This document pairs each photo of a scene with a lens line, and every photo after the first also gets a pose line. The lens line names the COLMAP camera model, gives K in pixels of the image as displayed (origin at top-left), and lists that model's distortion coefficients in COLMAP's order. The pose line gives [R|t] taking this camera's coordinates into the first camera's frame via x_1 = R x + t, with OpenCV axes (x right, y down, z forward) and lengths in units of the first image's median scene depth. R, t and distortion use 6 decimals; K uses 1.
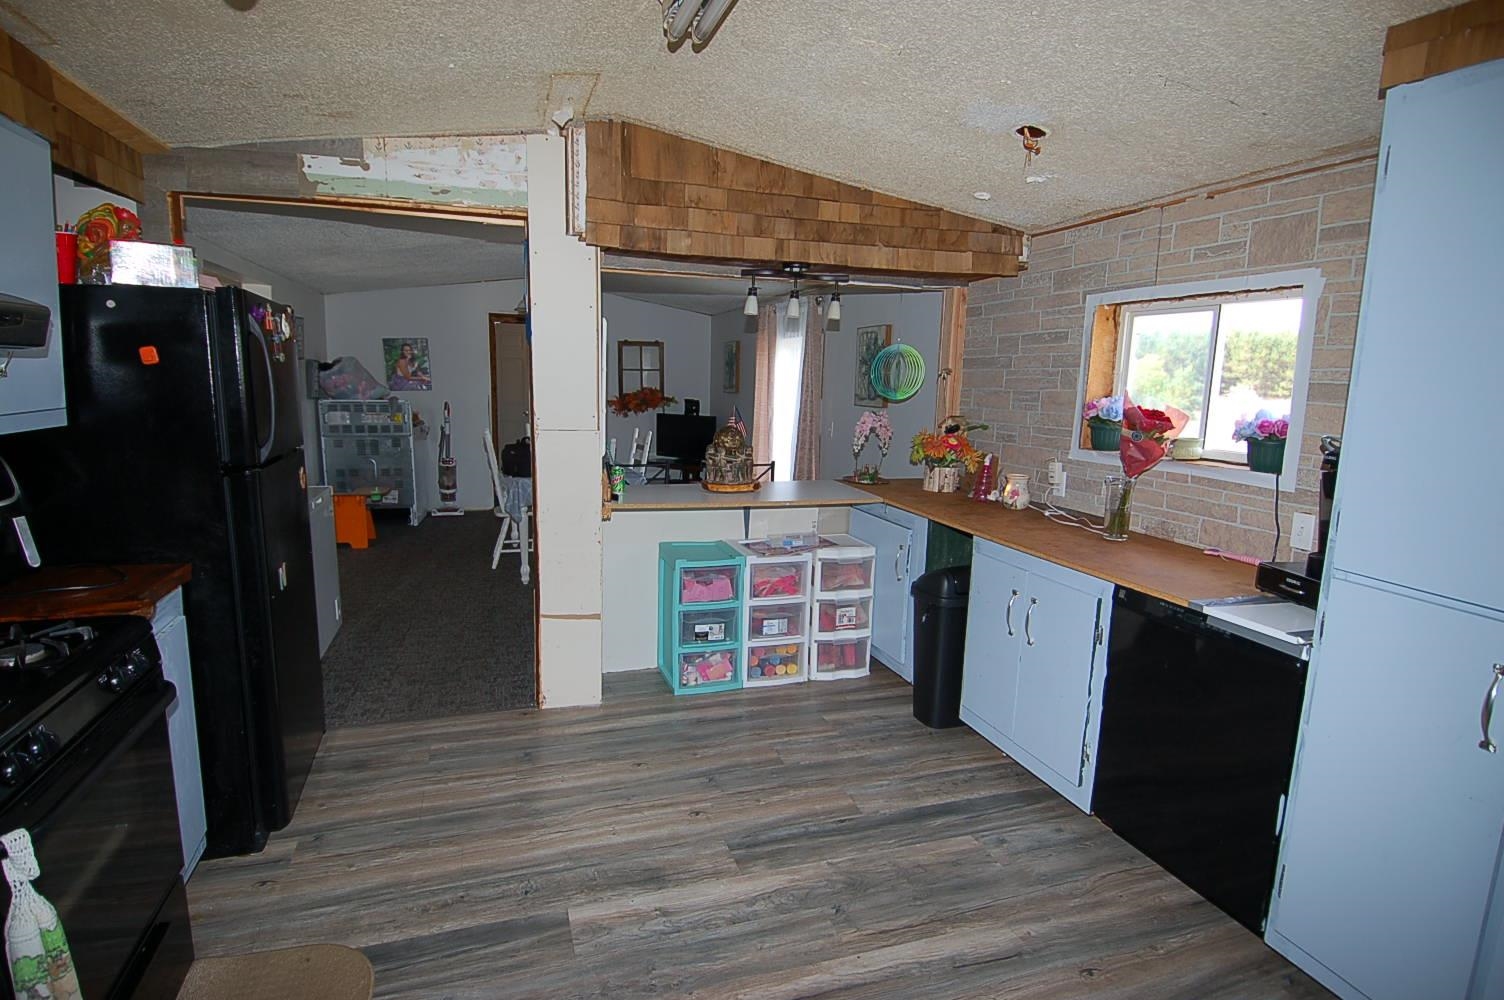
lens RADIAL K [[780.7, 0, 747.9], [0, 780.7, 505.9], [0, 0, 1]] dist [-0.004989, -0.001693]
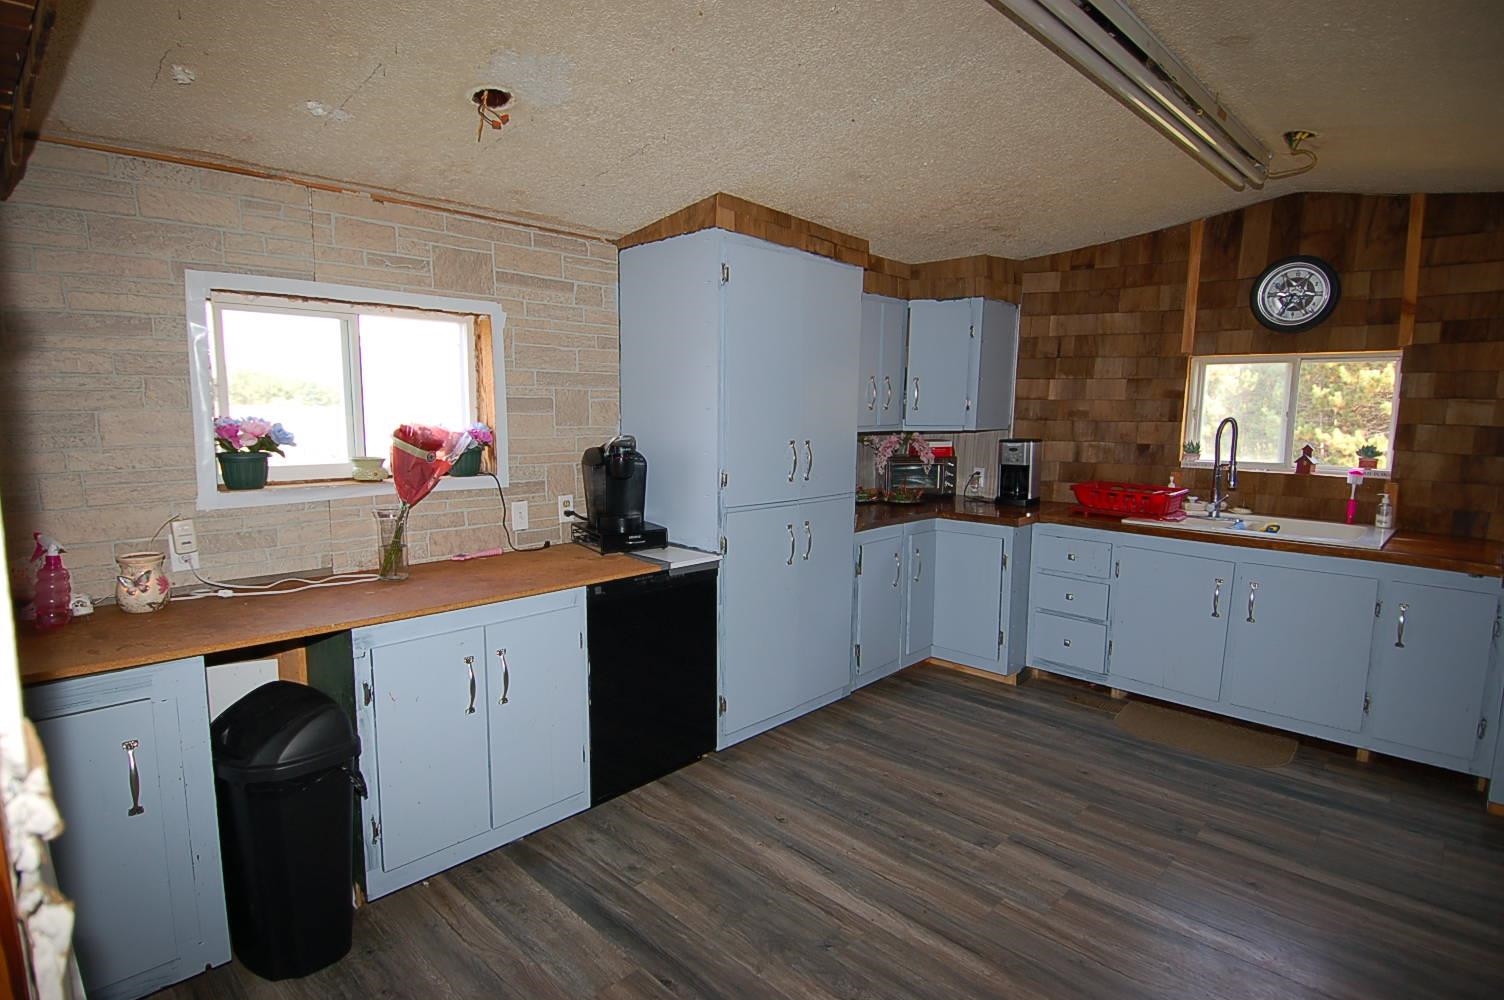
lens RADIAL K [[780.7, 0, 712.3], [0, 780.7, 511.5], [0, 0, 1]] dist [-0.004989, -0.001693]
pose [[-0.446261, -0.140082, 0.883871, -0.514914], [0.133704, 0.966150, 0.220628, -0.202385], [-0.884858, 0.216634, -0.412426, 1.204929]]
